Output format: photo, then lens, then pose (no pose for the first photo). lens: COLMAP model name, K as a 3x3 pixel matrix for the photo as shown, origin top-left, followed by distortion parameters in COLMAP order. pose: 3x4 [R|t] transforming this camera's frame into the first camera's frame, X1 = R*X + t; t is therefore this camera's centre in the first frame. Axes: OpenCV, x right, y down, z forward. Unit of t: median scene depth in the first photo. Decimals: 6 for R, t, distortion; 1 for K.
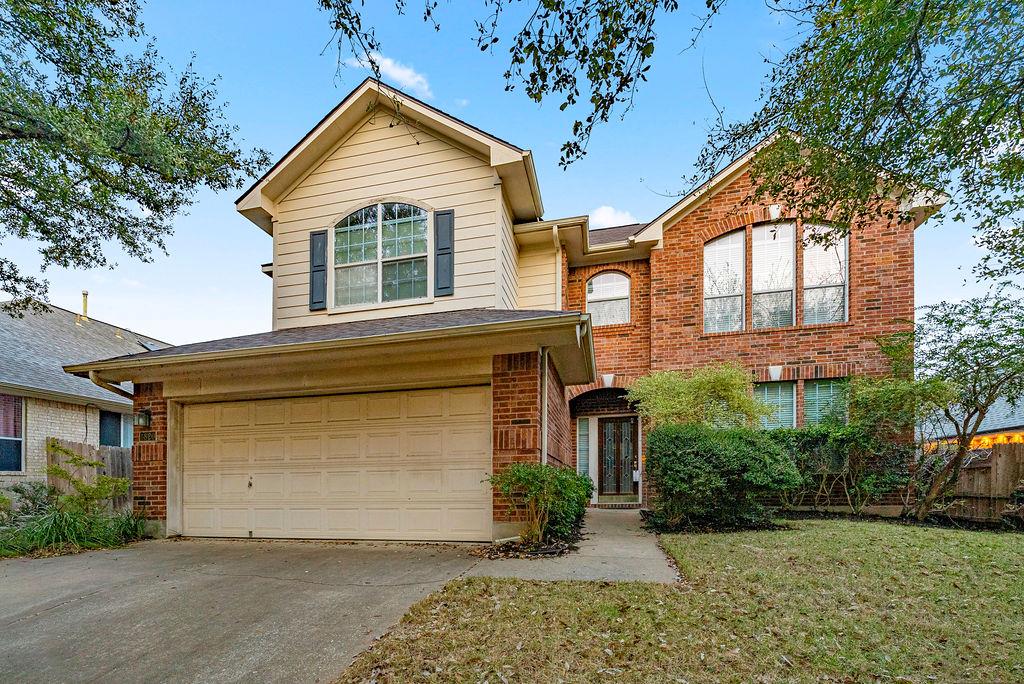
lens RADIAL K [[469.2, 0, 465.7], [0, 469.2, 378.5], [0, 0, 1]] dist [0.000389, 0.000157]
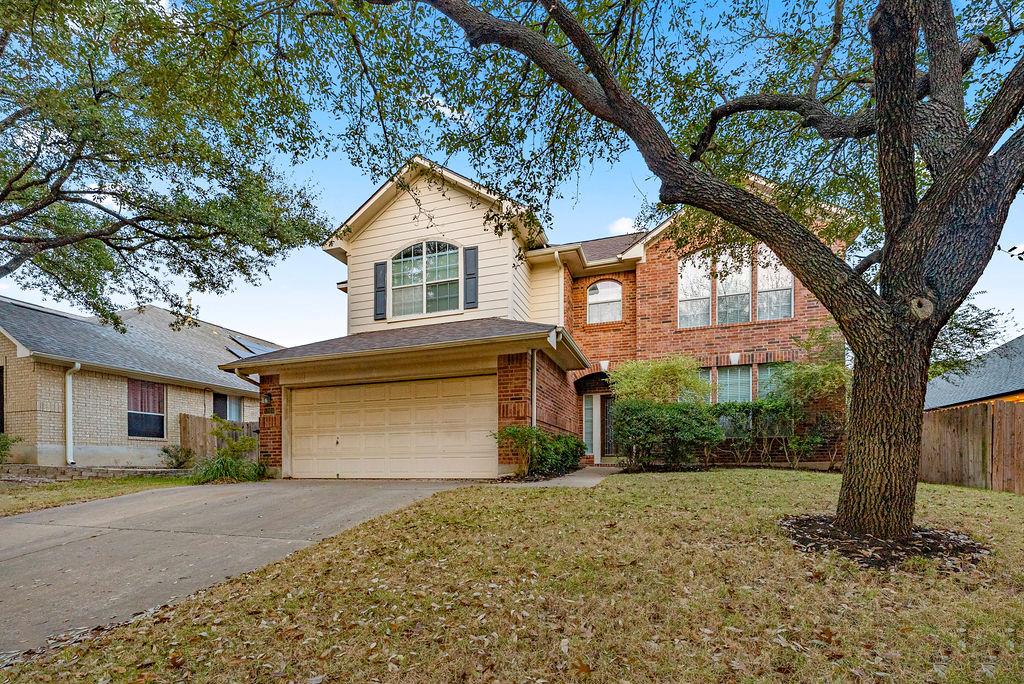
lens RADIAL K [[460.1, 0, 514.1], [0, 460.1, 346.6], [0, 0, 1]] dist [-0.000257, -0.000007]
pose [[0.999959, -0.009031, 0.000584, 0.080253], [0.009042, 0.999727, -0.021536, -0.032816], [-0.000389, 0.021540, 0.999768, -0.360776]]
